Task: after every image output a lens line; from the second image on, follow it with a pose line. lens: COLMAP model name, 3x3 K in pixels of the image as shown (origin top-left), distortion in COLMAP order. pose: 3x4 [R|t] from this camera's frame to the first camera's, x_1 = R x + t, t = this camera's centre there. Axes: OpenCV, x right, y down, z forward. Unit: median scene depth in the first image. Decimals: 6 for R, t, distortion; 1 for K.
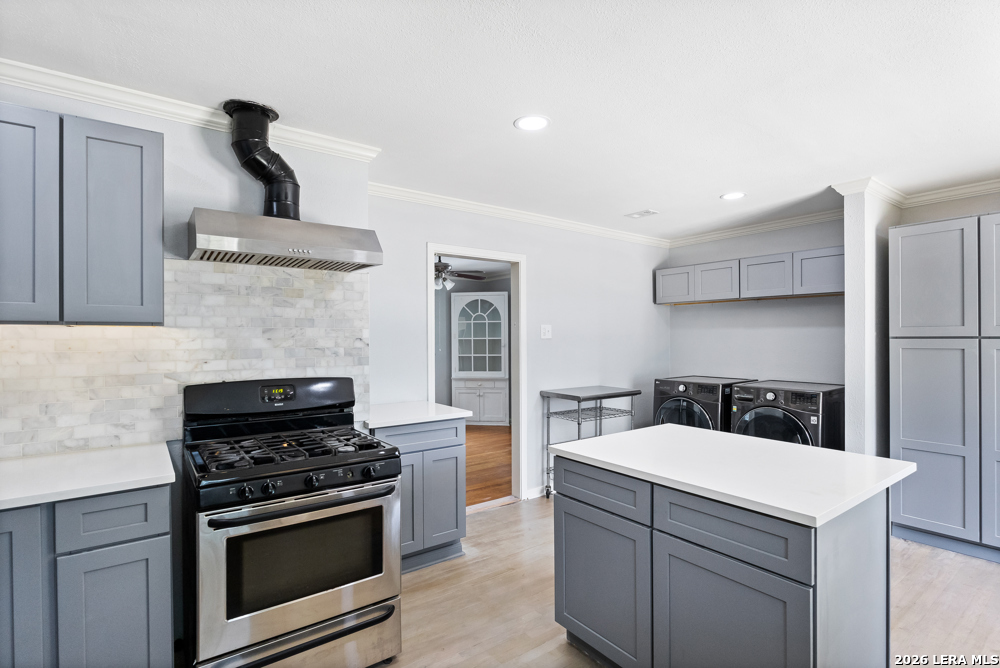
lens RADIAL K [[481.5, 0, 501.9], [0, 481.5, 339.5], [0, 0, 1]] dist [-0.017168, 0.001720]
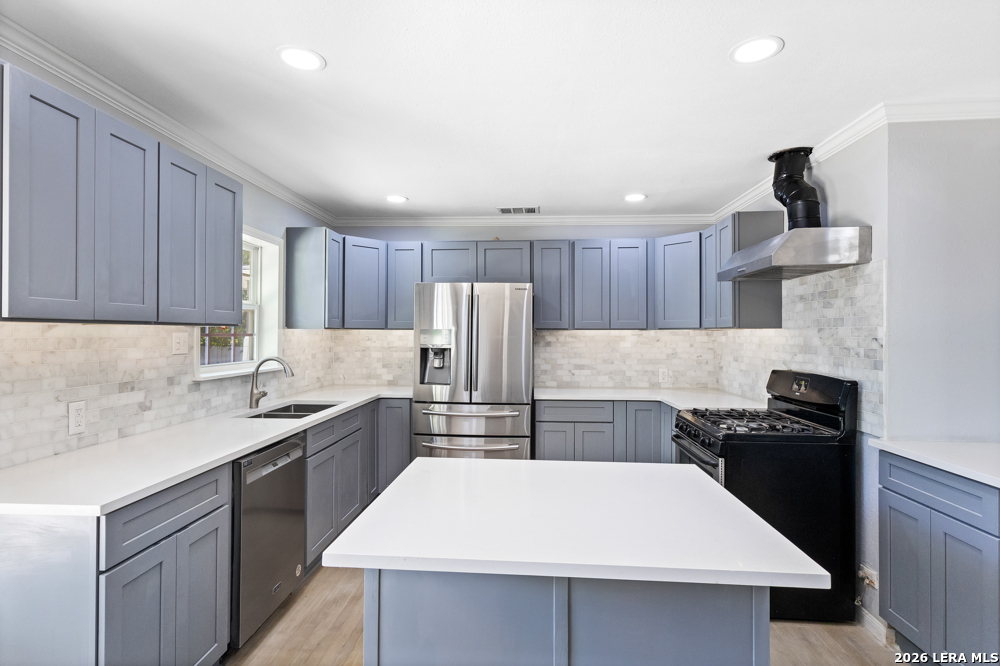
lens RADIAL K [[502.0, 0, 493.0], [0, 502.0, 329.1], [0, 0, 1]] dist [-0.021336, 0.001195]
pose [[-0.654533, -0.008359, -0.755988, 0.854638], [-0.008479, 0.999957, -0.003715, -0.009914], [0.755986, 0.003978, -0.654575, 1.125542]]
